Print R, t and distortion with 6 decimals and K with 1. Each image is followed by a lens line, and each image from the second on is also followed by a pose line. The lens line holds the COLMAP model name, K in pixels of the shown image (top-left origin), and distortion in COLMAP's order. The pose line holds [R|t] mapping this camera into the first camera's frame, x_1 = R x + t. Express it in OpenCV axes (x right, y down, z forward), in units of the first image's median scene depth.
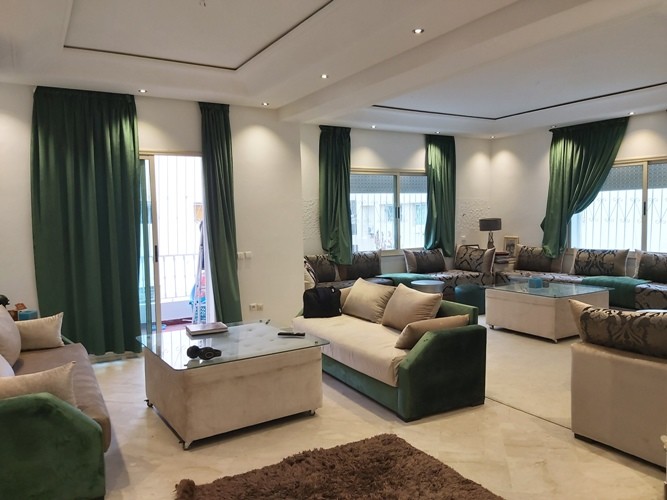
lens RADIAL K [[508.4, 0, 333.5], [0, 508.4, 250.0], [0, 0, 1]] dist [0.110852, -0.241167]
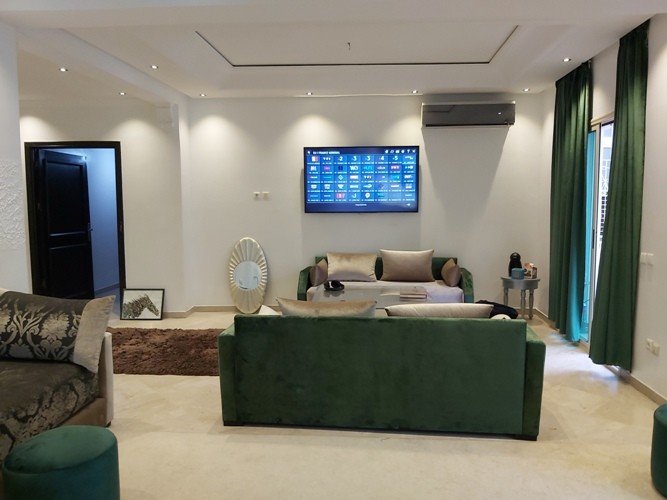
lens RADIAL K [[508.4, 0, 333.5], [0, 508.4, 250.0], [0, 0, 1]] dist [0.110852, -0.241167]
pose [[-0.586774, 0.094539, -0.804213, 0.620132], [-0.040861, 0.988439, 0.146009, -0.084991], [0.808719, 0.118535, -0.576127, 1.185830]]
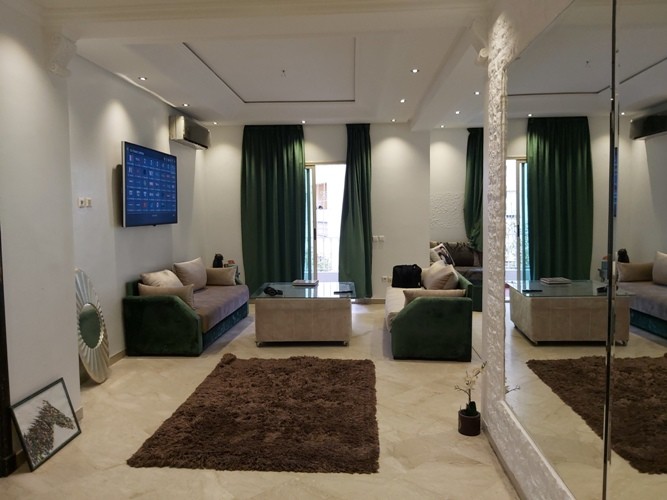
lens RADIAL K [[508.4, 0, 333.5], [0, 508.4, 250.0], [0, 0, 1]] dist [0.110852, -0.241167]
pose [[0.826759, 0.053809, -0.559977, 0.516571], [-0.043841, 0.998550, 0.031225, 0.005173], [0.560845, -0.001265, 0.827920, -0.154012]]
